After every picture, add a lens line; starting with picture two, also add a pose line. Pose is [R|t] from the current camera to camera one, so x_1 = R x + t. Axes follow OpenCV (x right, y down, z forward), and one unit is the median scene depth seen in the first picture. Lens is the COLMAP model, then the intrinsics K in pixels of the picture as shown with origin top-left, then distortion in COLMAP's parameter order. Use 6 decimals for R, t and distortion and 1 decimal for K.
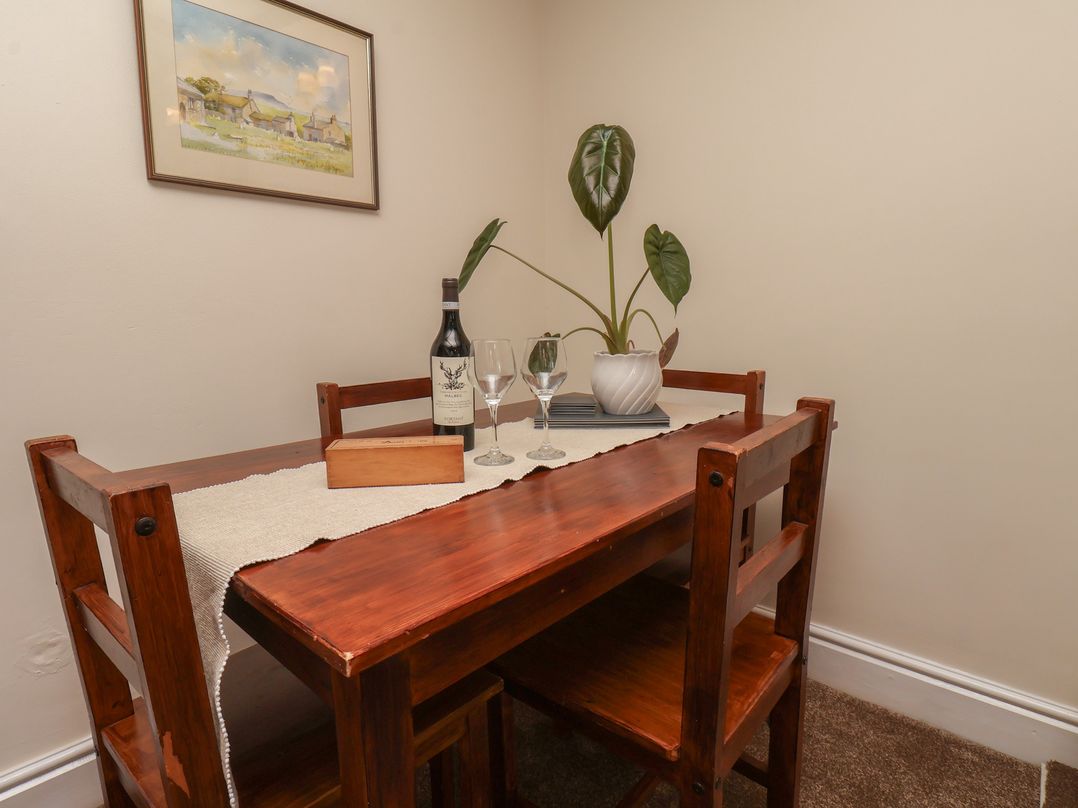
lens RADIAL K [[593.4, 0, 555.6], [0, 593.4, 401.6], [0, 0, 1]] dist [-0.006383, -0.002714]
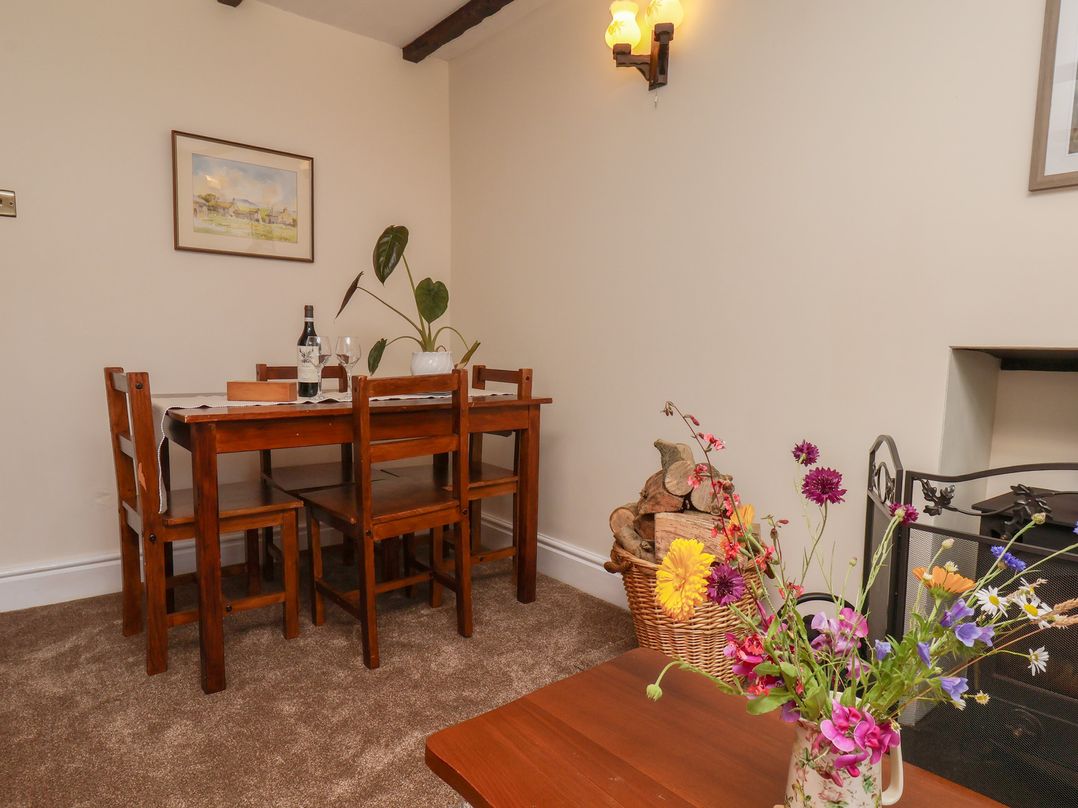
lens RADIAL K [[682.2, 0, 539.0], [0, 682.2, 404.0], [0, 0, 1]] dist [0.006040, 0.000156]
pose [[0.985603, 0.041239, -0.163971, 0.771371], [-0.052309, 0.996592, -0.063777, 0.174961], [0.160782, 0.071436, 0.984401, -0.852887]]
